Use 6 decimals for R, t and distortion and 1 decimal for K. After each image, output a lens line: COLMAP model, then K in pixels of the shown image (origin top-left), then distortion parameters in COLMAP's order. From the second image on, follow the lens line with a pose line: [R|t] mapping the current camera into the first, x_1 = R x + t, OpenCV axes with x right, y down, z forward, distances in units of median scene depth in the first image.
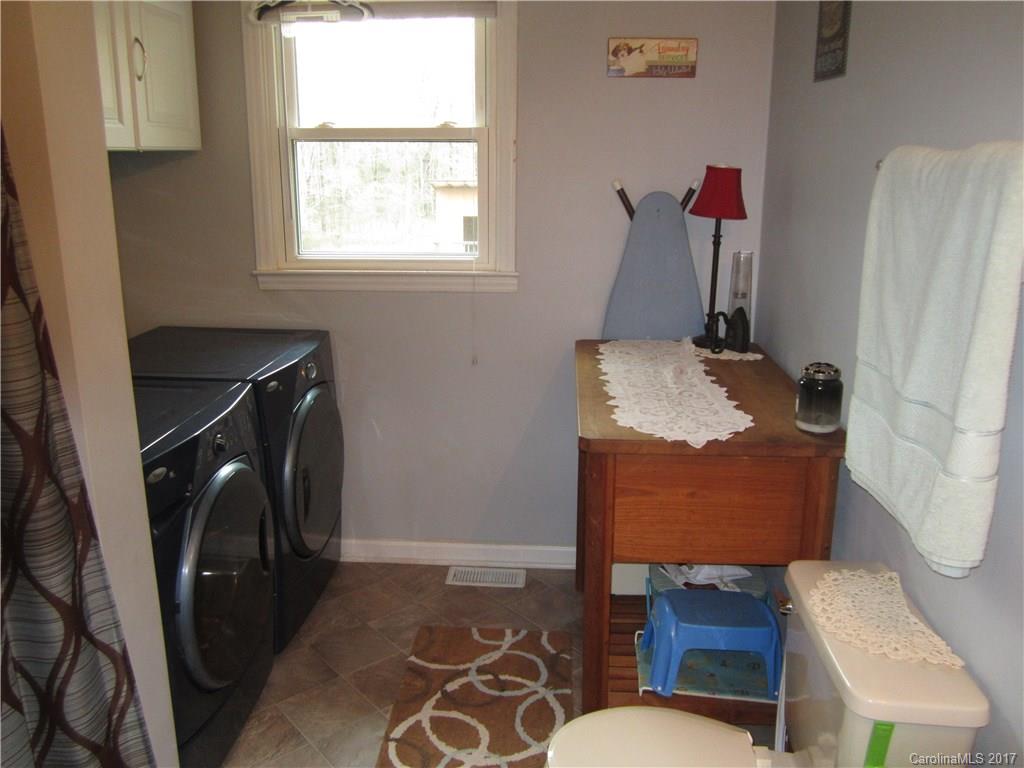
lens RADIAL K [[845.3, 0, 512.0], [0, 845.3, 384.0], [0, 0, 1]] dist [-0.034302, -0.002641]
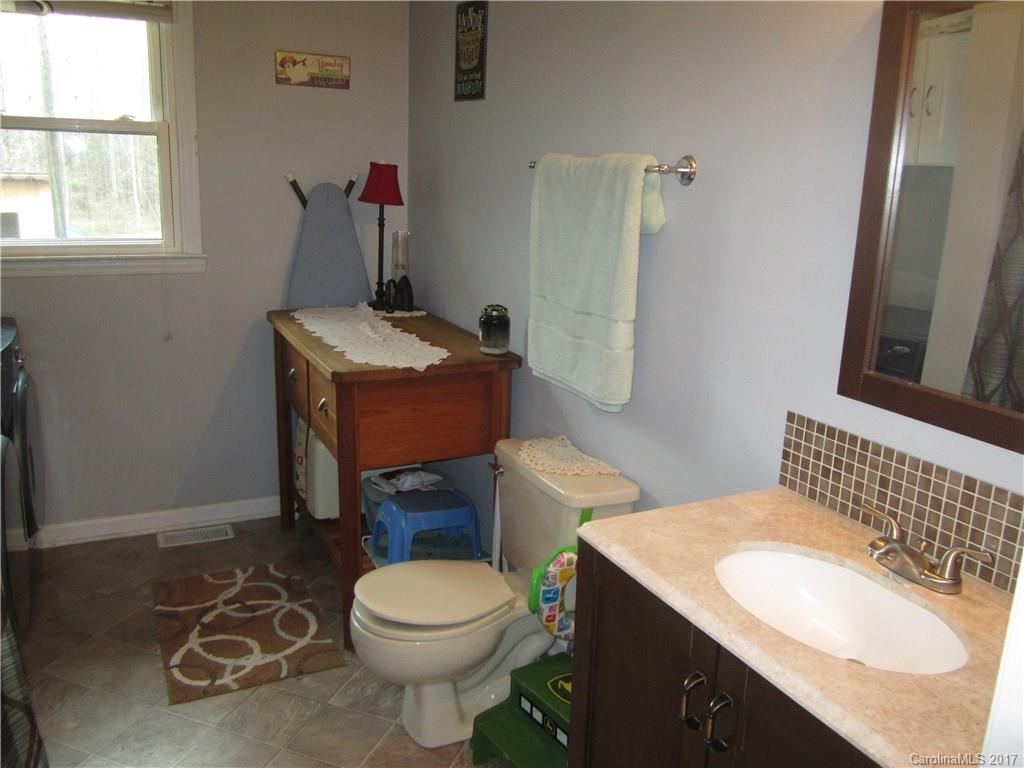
lens RADIAL K [[845.3, 0, 512.0], [0, 845.3, 384.0], [0, 0, 1]] dist [-0.034302, -0.002641]
pose [[0.868813, -0.096392, 0.485667, -0.221717], [0.095009, 0.995095, 0.027537, 0.051763], [-0.485939, 0.022219, 0.873710, -0.178986]]
